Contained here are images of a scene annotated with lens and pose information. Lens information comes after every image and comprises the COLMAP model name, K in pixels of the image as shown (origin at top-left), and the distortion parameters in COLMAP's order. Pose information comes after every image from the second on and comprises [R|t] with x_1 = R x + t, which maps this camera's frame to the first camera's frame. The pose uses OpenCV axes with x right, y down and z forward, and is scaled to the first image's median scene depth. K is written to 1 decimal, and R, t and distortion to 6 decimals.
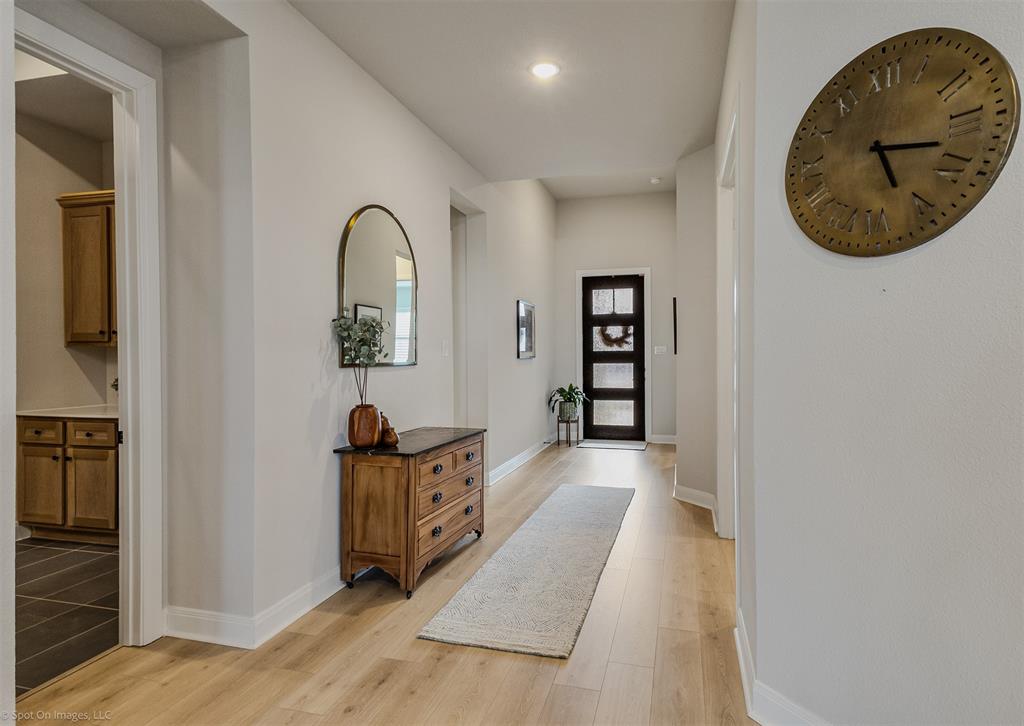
lens RADIAL K [[592.9, 0, 514.0], [0, 592.9, 362.9], [0, 0, 1]] dist [0.001703, 0.000371]
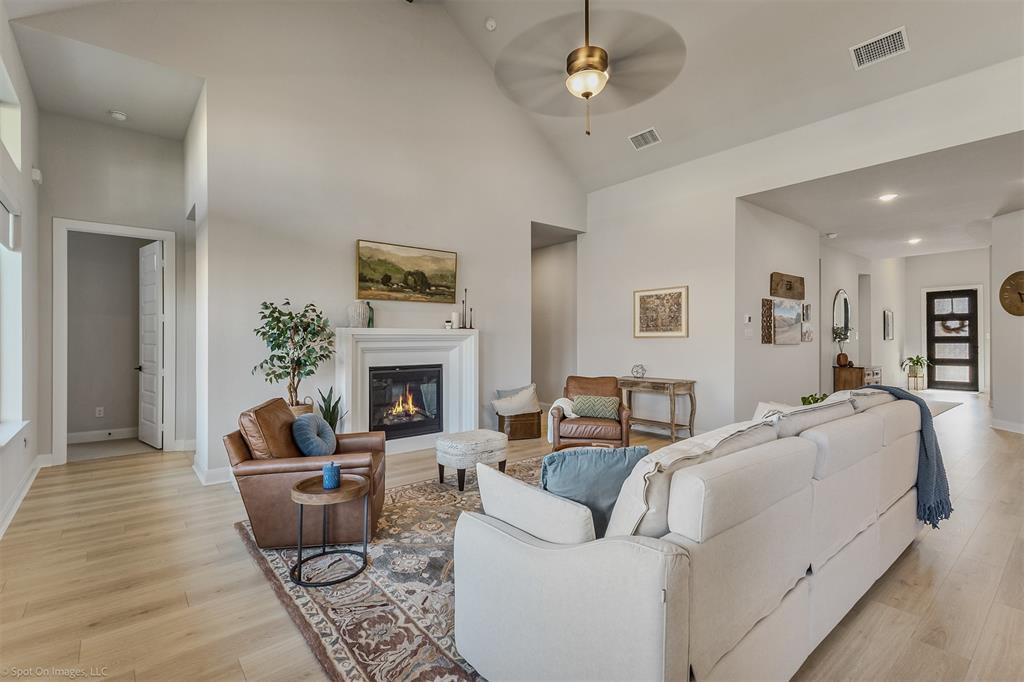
lens RADIAL K [[466.7, 0, 508.8], [0, 466.7, 341.7], [0, 0, 1]] dist [0.012140, -0.001438]
pose [[0.823755, 0.001308, -0.566945, -0.107919], [-0.005127, 0.999974, -0.005141, 0.009450], [0.566923, 0.007142, 0.823740, -0.803721]]
